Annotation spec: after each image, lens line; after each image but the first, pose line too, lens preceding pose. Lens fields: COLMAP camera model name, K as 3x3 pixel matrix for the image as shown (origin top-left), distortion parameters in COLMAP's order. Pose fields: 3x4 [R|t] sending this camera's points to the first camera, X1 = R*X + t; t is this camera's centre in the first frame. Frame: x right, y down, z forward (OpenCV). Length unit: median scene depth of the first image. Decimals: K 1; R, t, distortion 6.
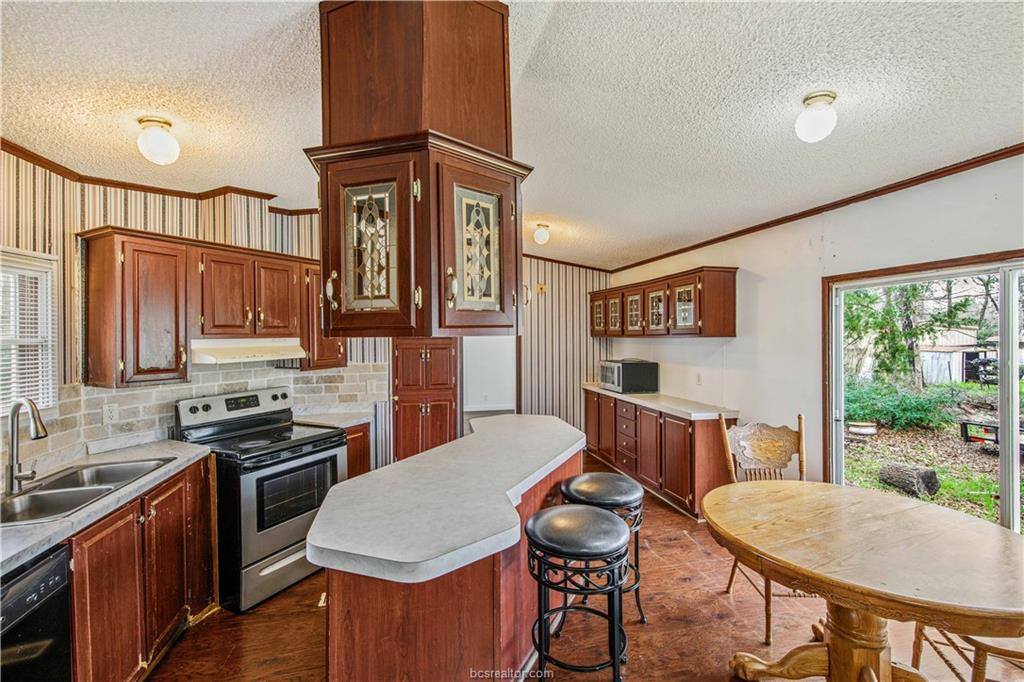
lens RADIAL K [[450.7, 0, 513.1], [0, 450.7, 335.1], [0, 0, 1]] dist [0.001675, 0.000129]
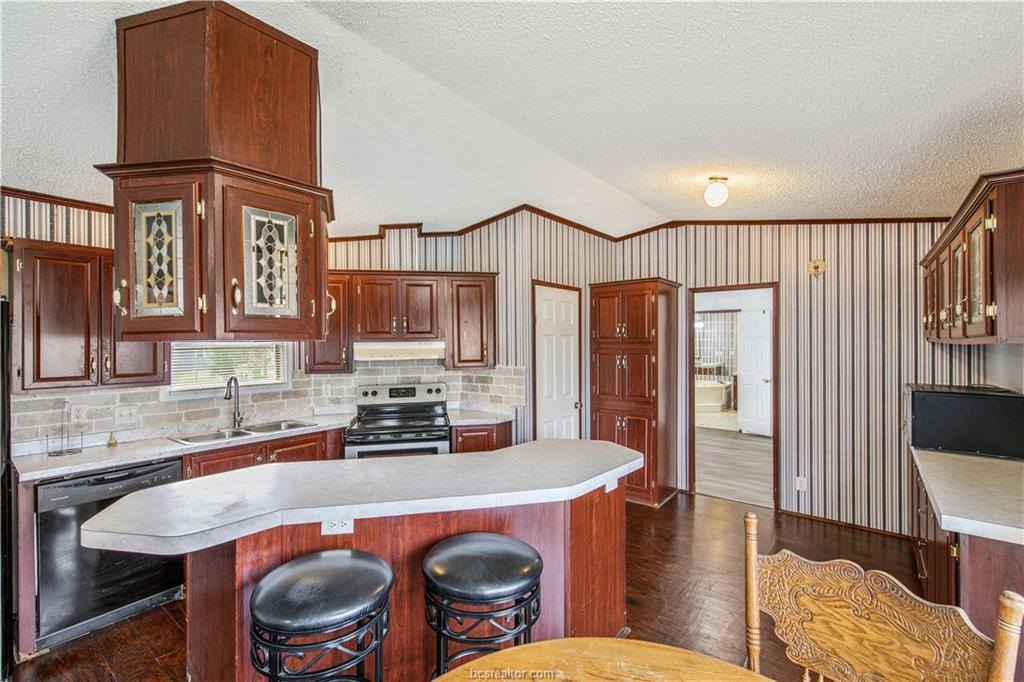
lens RADIAL K [[446.2, 0, 512.0], [0, 446.2, 341.0], [0, 0, 1]] dist [0.000204, -0.000008]
pose [[0.613688, 0.002376, -0.789545, 0.496320], [0.002594, 0.999984, 0.005026, -0.000488], [0.789545, -0.005133, 0.613672, 0.405434]]
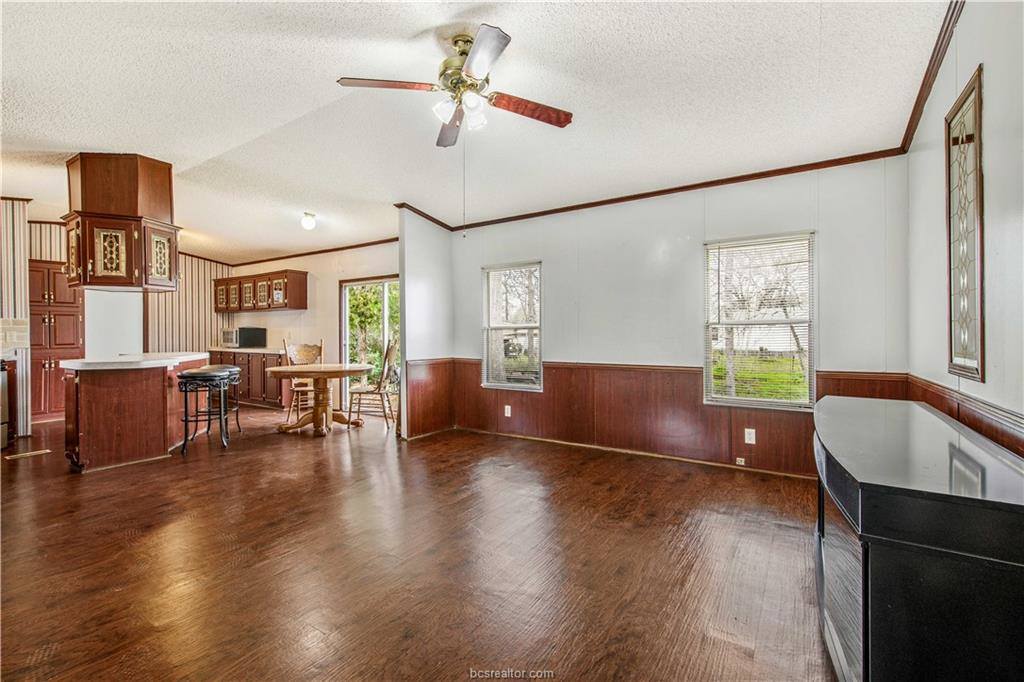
lens RADIAL K [[442.2, 0, 514.4], [0, 442.2, 332.0], [0, 0, 1]] dist [0.000761, 0.000028]
pose [[0.726133, 0.001409, 0.687552, -0.144724], [-0.001222, 0.999999, -0.000758, 0.104198], [-0.687553, -0.000290, 0.726134, -0.966278]]
